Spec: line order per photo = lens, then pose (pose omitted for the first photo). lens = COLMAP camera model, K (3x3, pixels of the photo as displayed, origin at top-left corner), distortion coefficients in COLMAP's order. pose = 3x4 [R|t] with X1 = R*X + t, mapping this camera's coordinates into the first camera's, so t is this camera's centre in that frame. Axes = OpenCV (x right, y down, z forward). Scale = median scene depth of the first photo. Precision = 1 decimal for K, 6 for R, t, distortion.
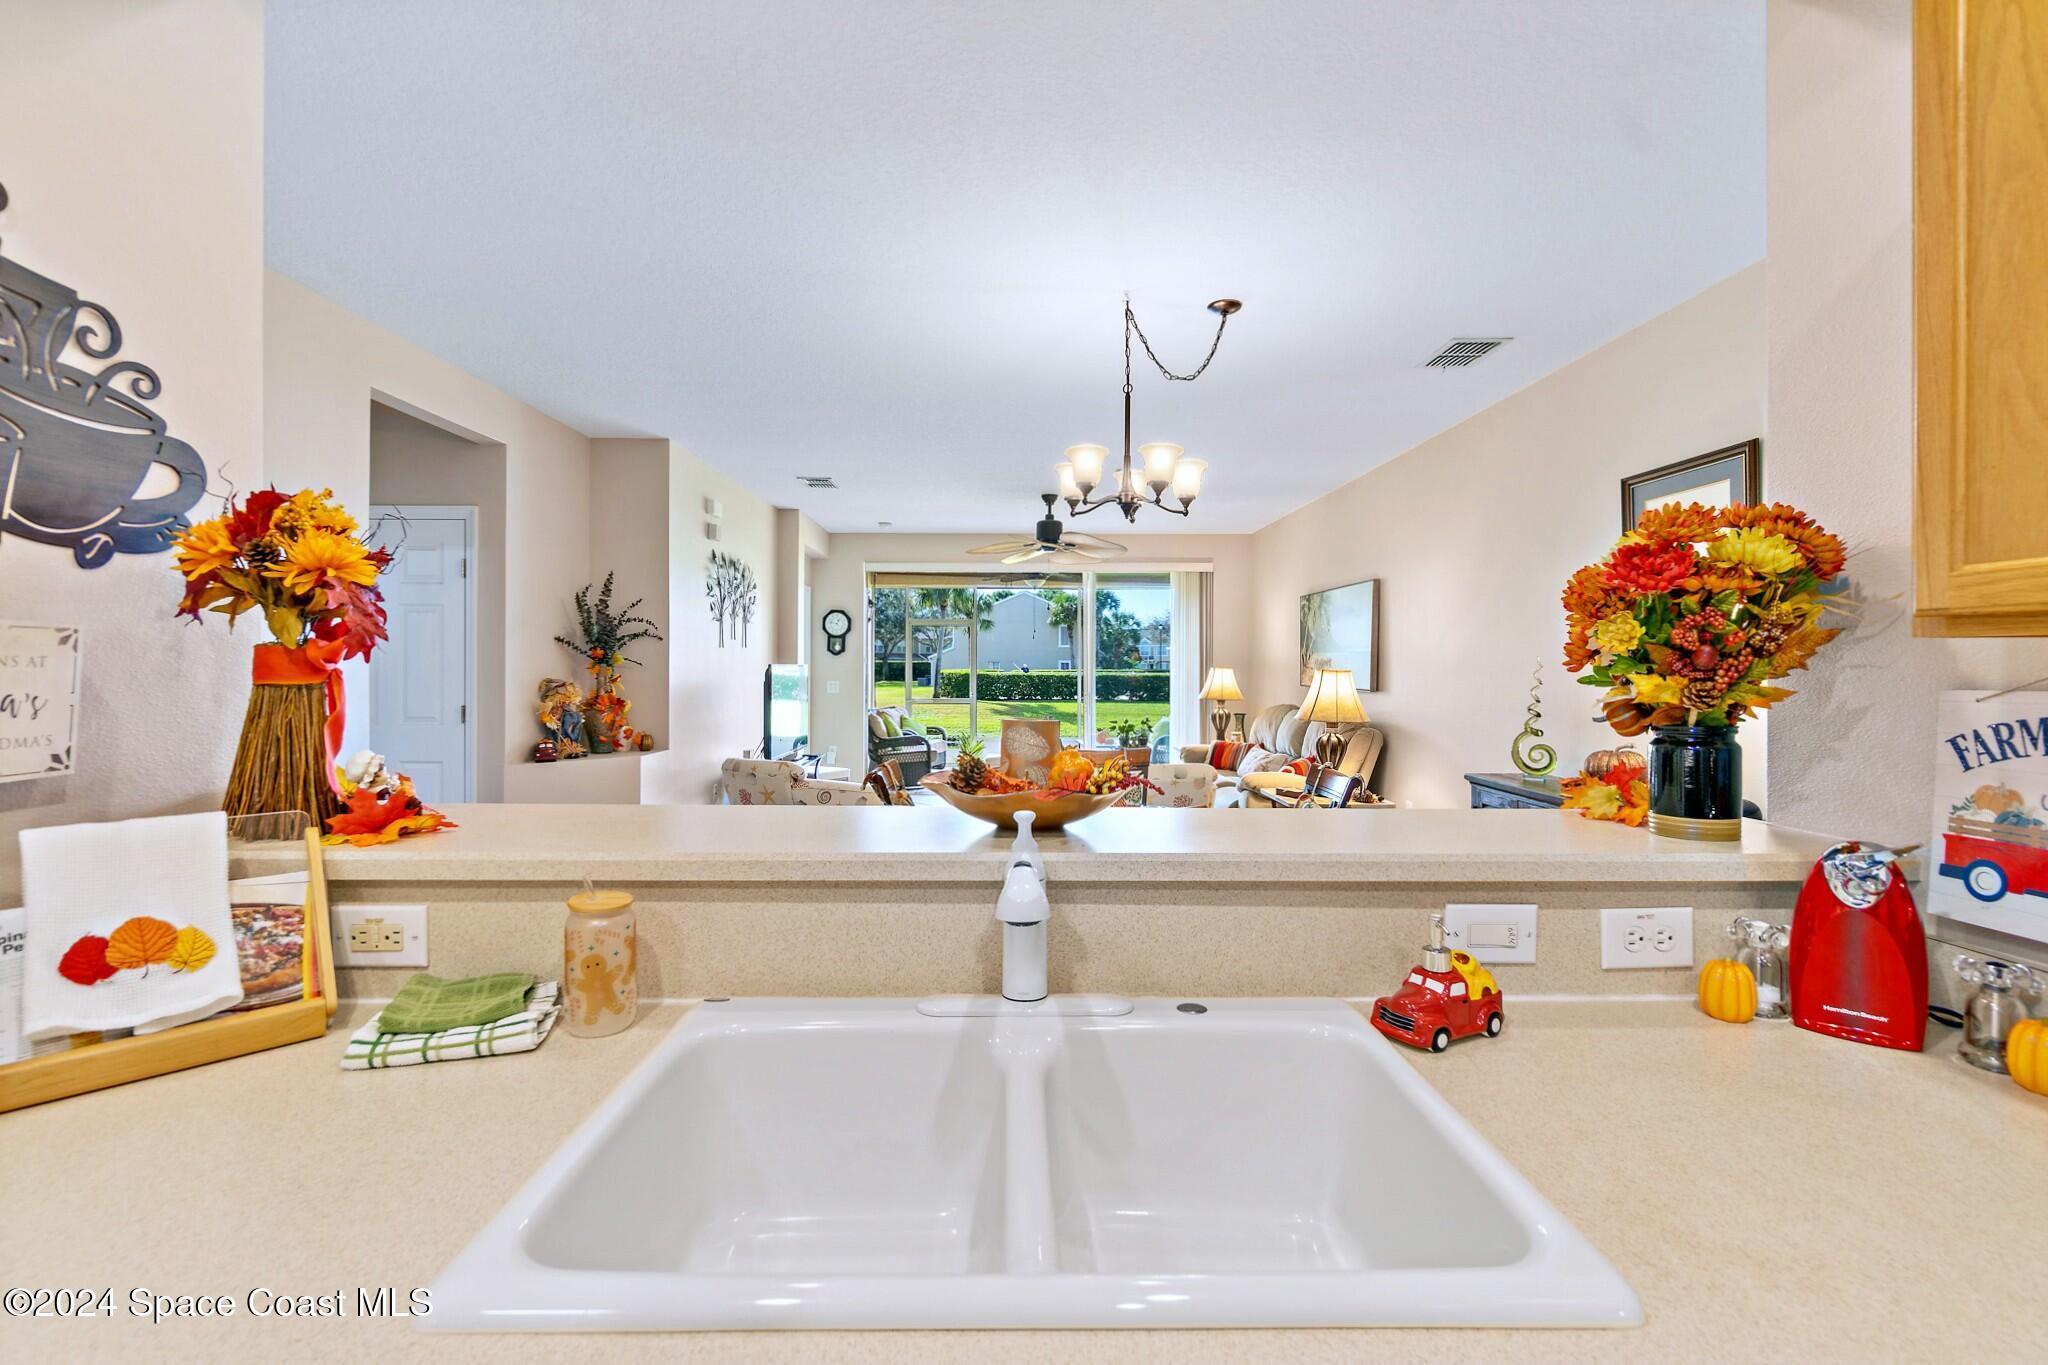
lens RADIAL K [[900.4, 0, 1028.0], [0, 900.4, 671.4], [0, 0, 1]] dist [-0.000285, 0.000215]
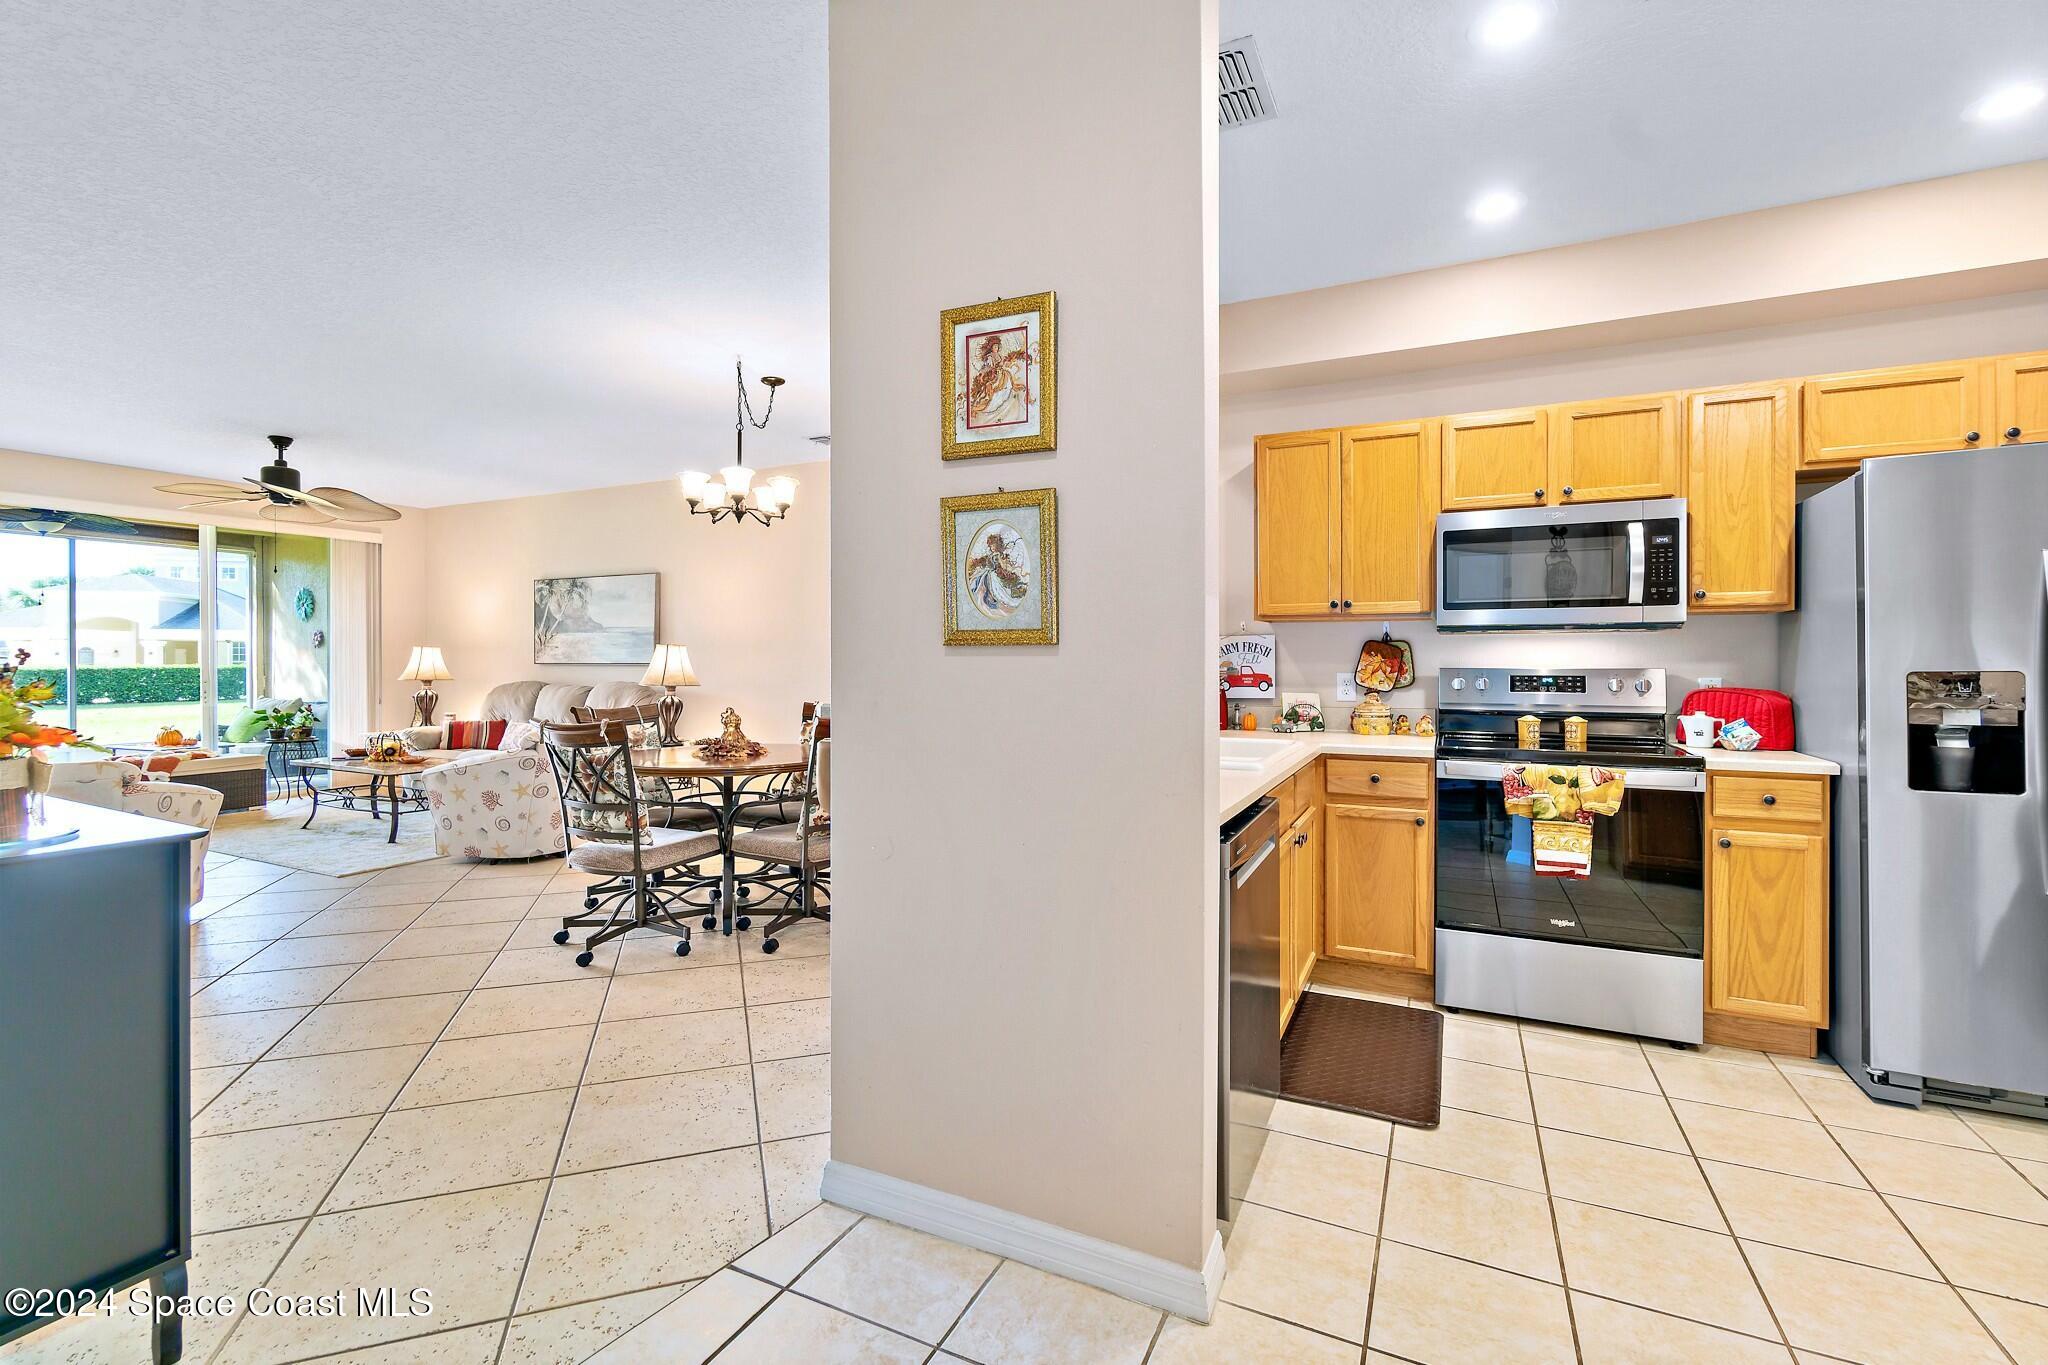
lens RADIAL K [[896.6, 0, 1017.0], [0, 896.6, 662.5], [0, 0, 1]] dist [-0.004187, -0.000056]
pose [[0.456400, -0.006268, 0.889753, -0.873166], [0.007747, 0.999965, 0.003071, 0.036807], [-0.889741, 0.005491, 0.456432, 0.016849]]
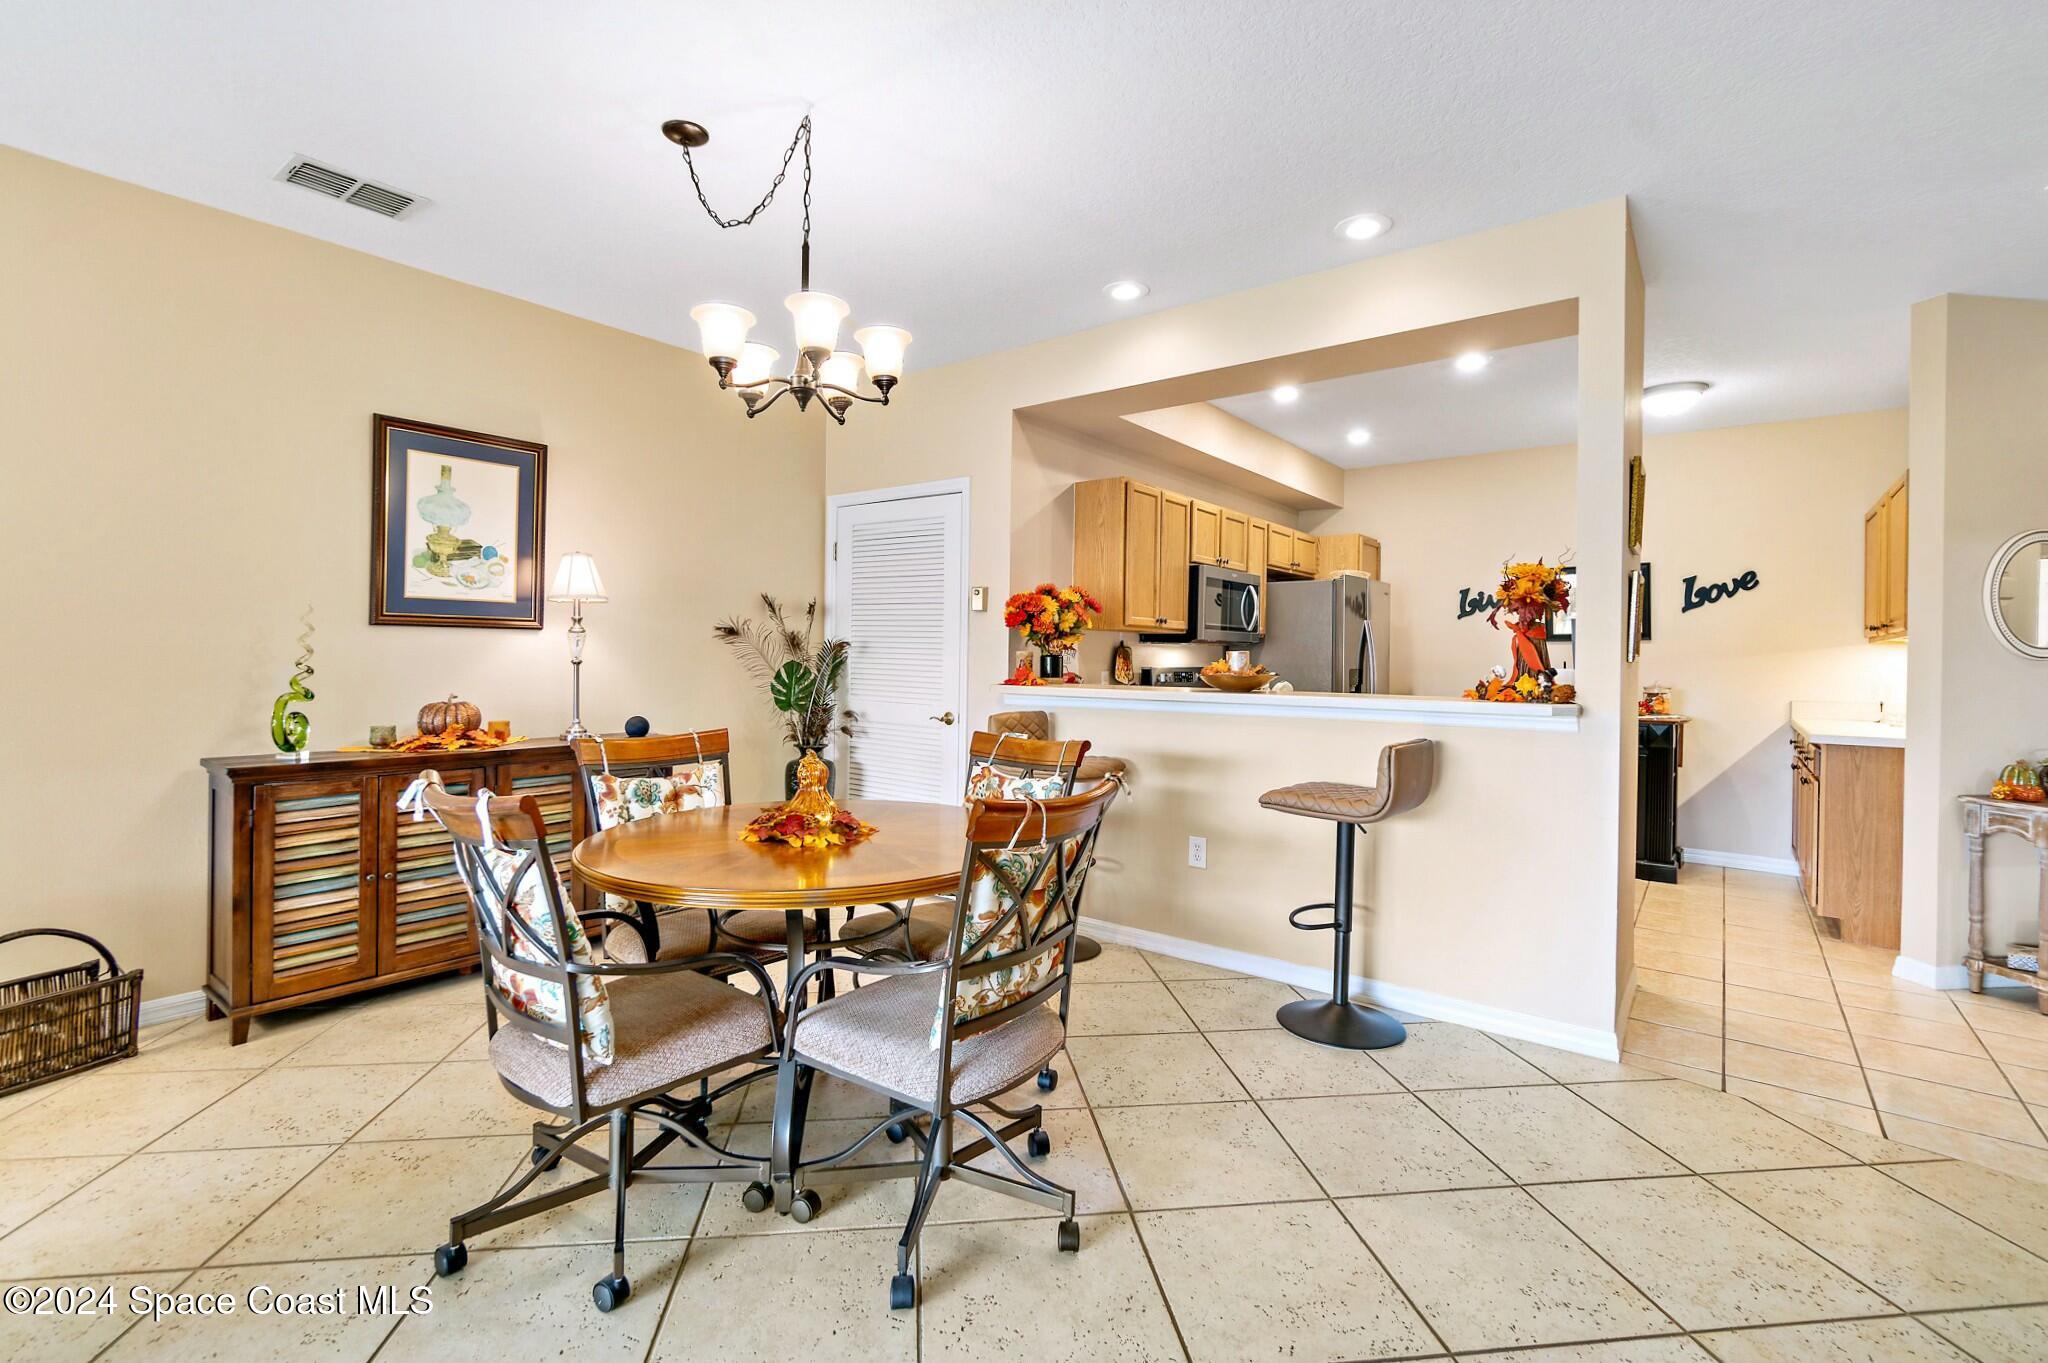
lens RADIAL K [[900.1, 0, 1025.4], [0, 900.1, 665.4], [0, 0, 1]] dist [-0.005369, 0.000906]
pose [[-0.775839, -0.021145, 0.630576, -0.488237], [-0.012222, 0.999754, 0.018487, 0.020877], [-0.630812, 0.006636, -0.775907, 1.414434]]
